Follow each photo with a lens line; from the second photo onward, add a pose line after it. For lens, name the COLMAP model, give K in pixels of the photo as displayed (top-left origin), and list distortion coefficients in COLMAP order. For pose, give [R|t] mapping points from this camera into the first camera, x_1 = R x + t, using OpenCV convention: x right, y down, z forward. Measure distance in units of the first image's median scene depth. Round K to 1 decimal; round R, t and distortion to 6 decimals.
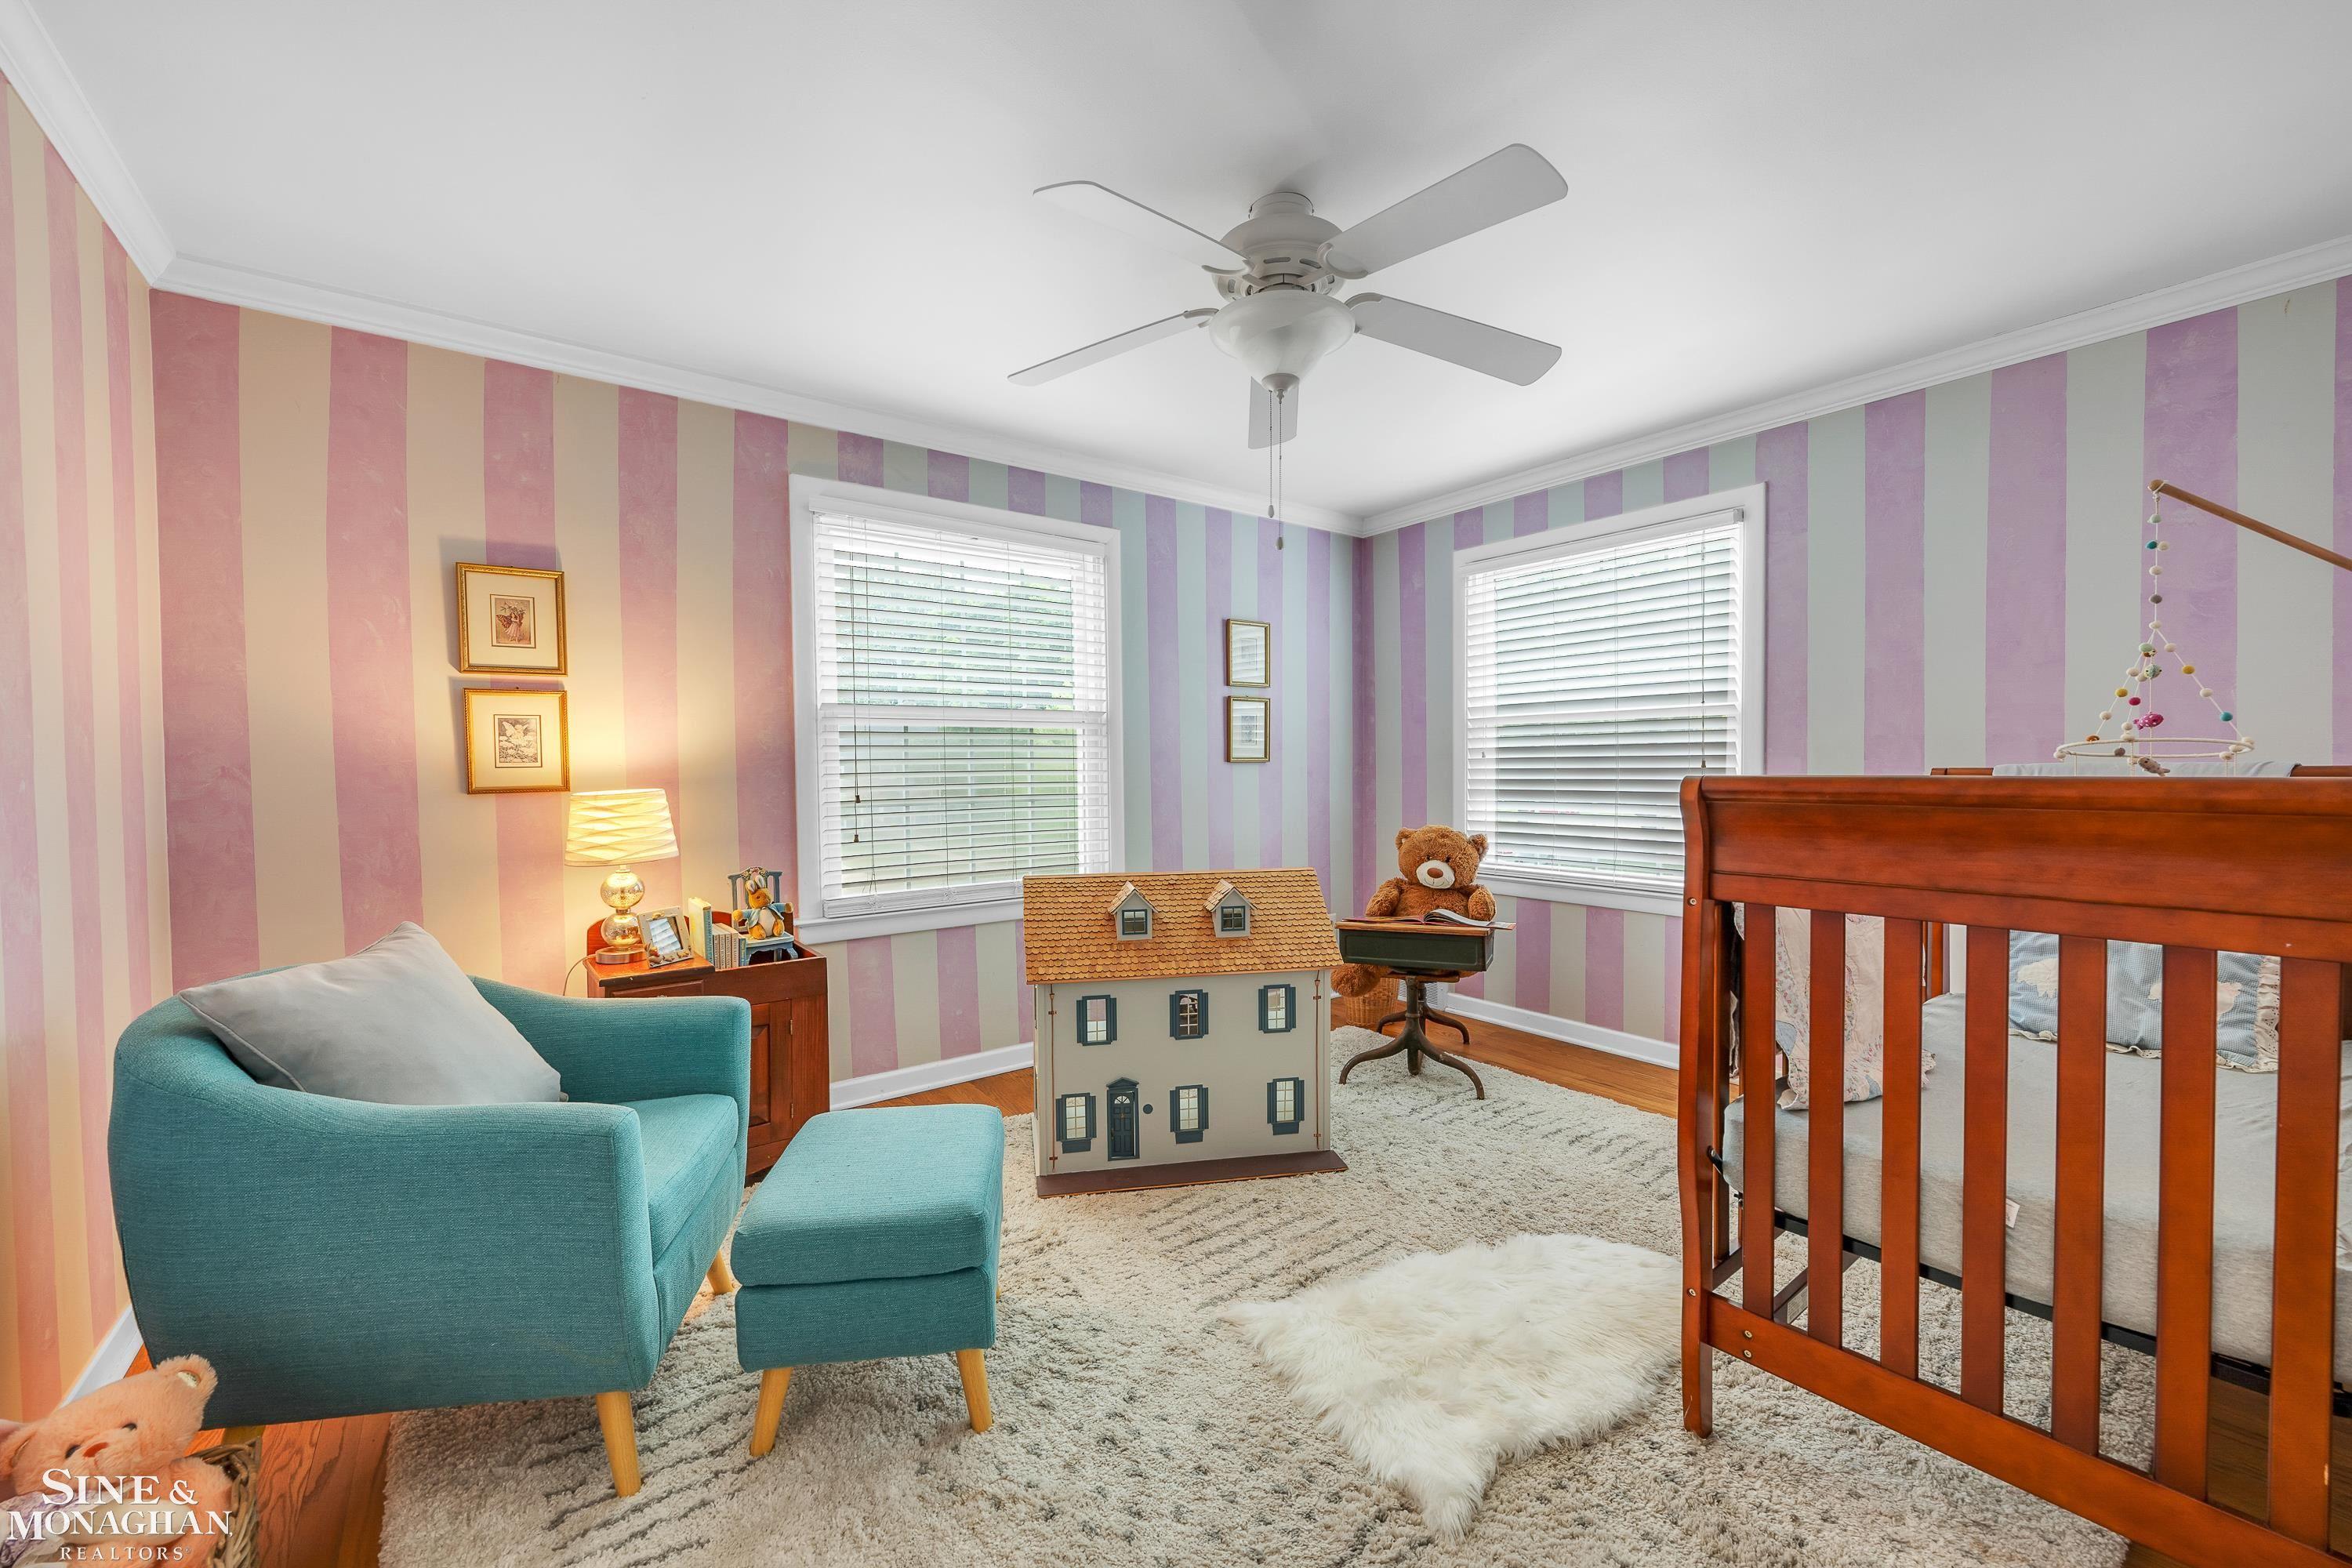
lens RADIAL K [[950.2, 0, 1178.6], [0, 950.2, 786.0], [0, 0, 1]] dist [0.000771, -0.000503]
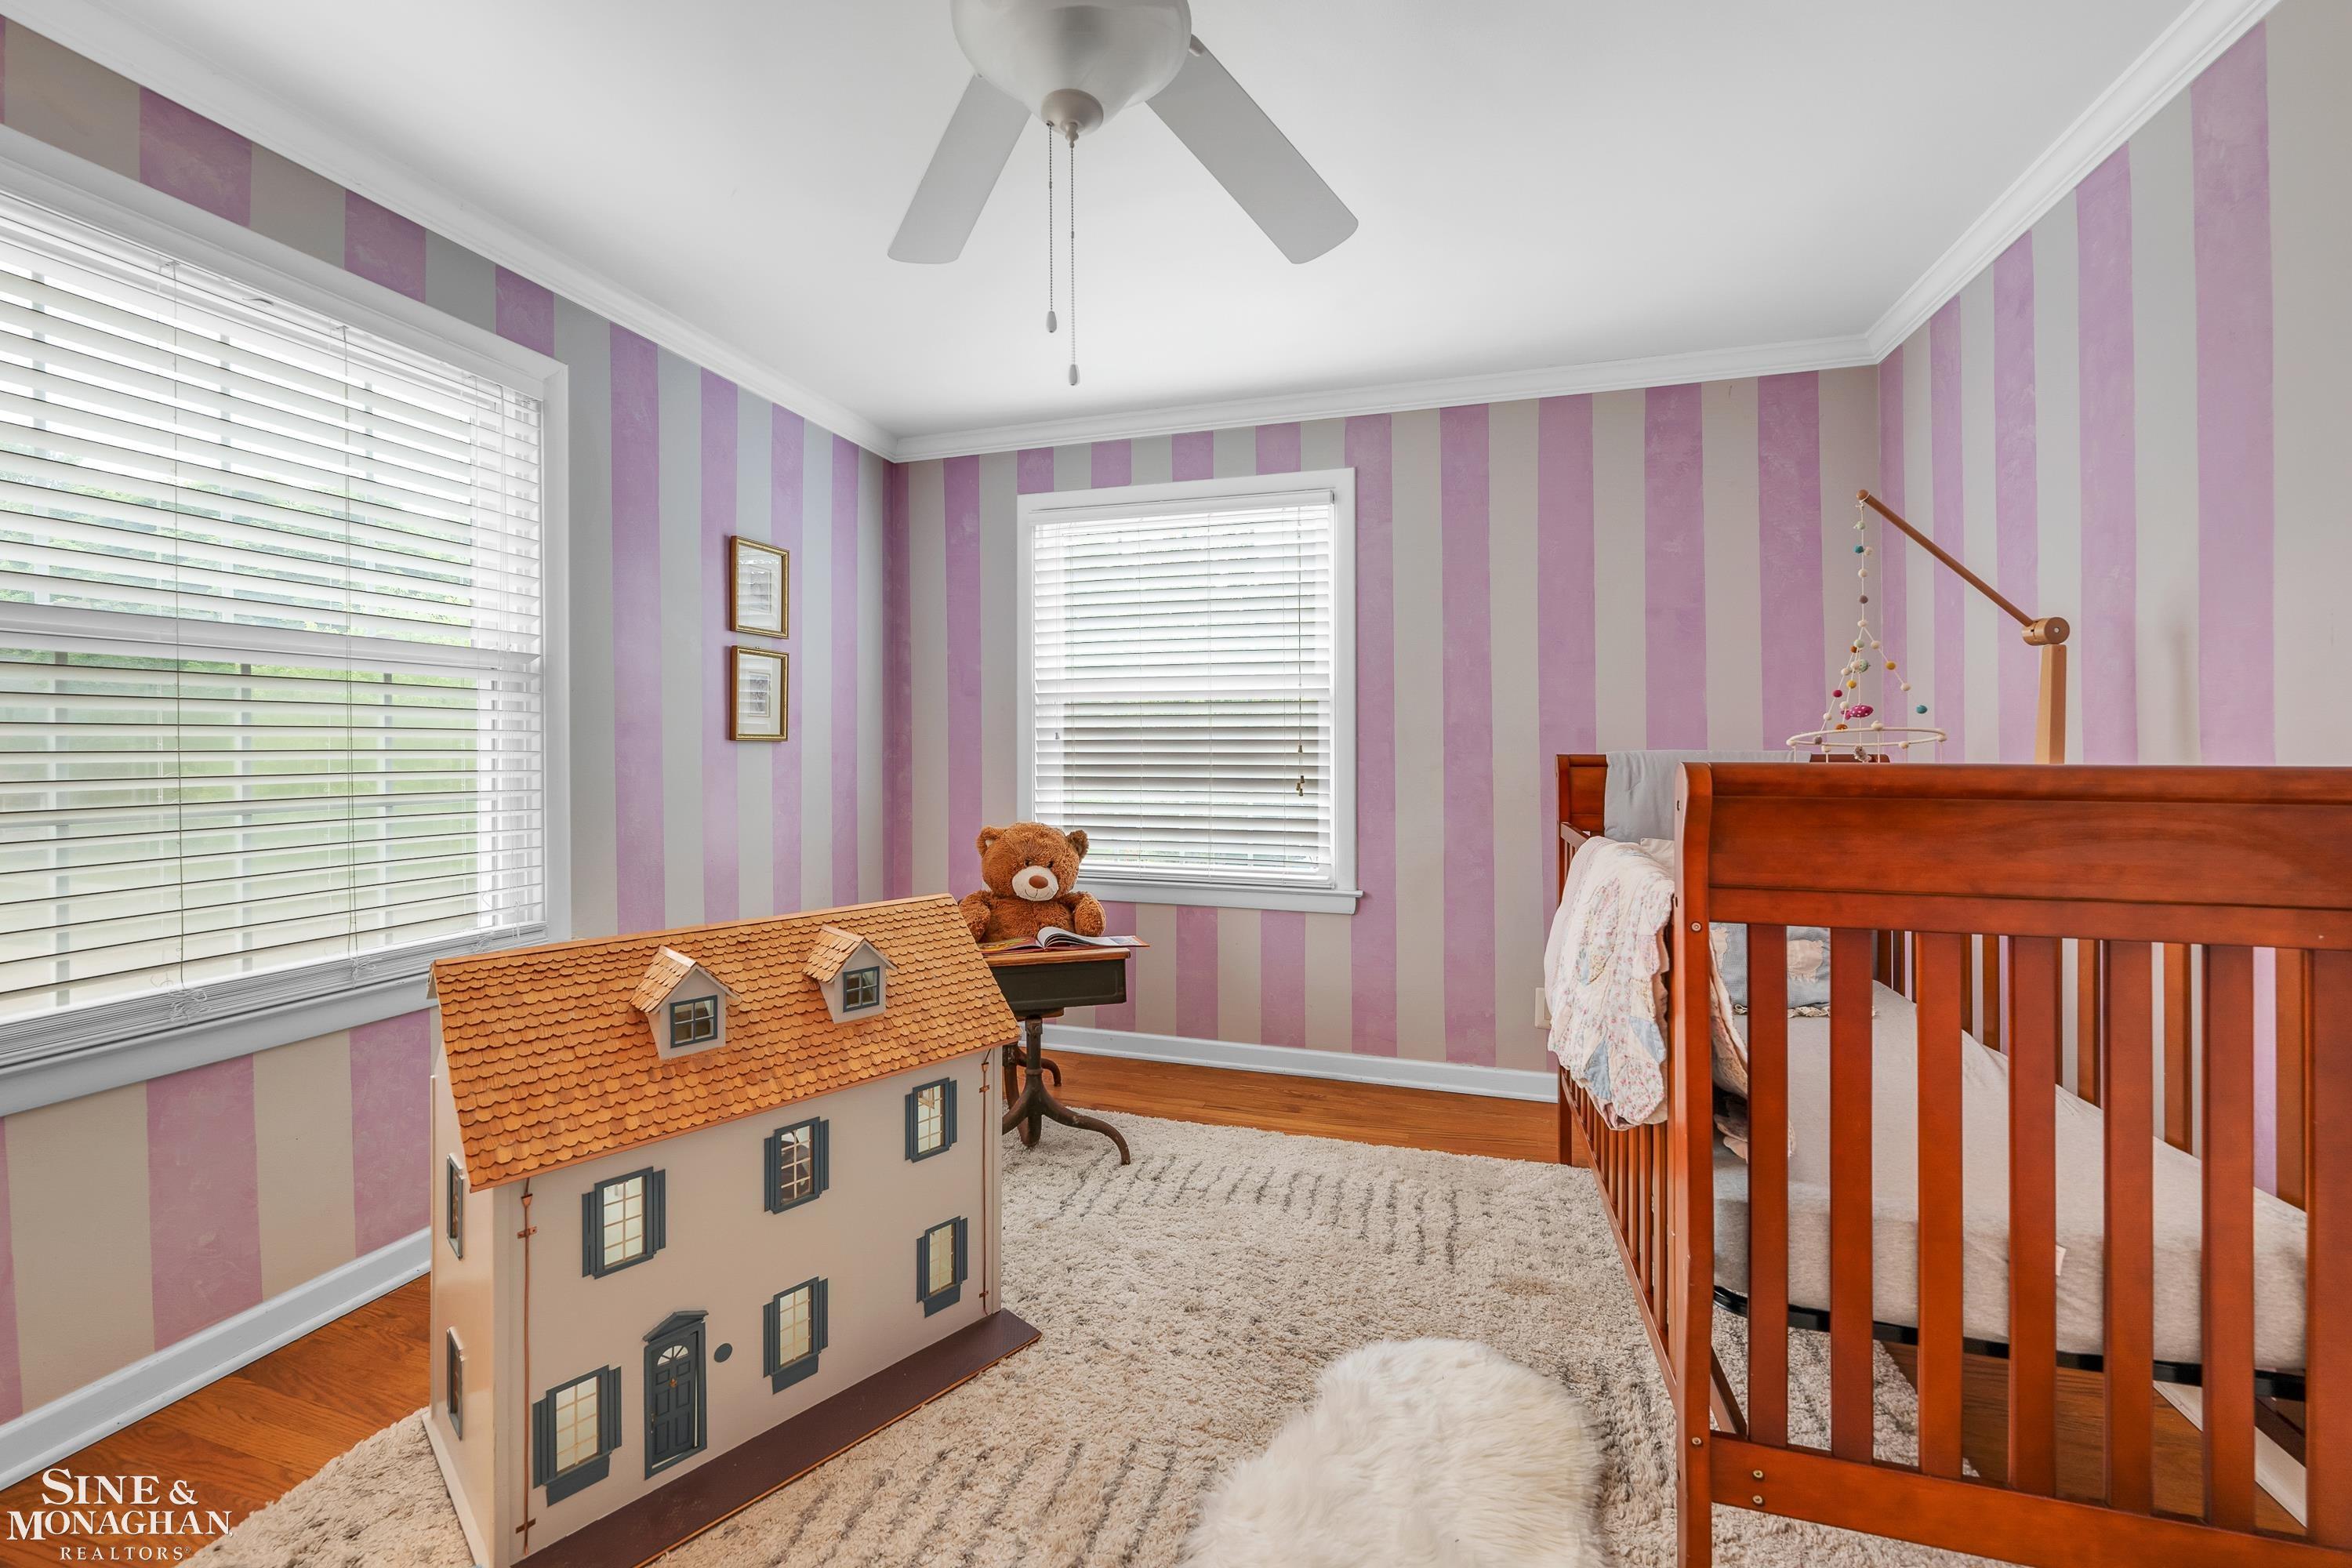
lens RADIAL K [[950.2, 0, 1168.5], [0, 950.2, 746.7], [0, 0, 1]] dist [0.000771, -0.000503]
pose [[0.804922, 0.010266, 0.593292, -0.133751], [0.004267, 0.999724, -0.023088, -0.004095], [-0.593366, 0.021116, 0.804656, 0.324862]]
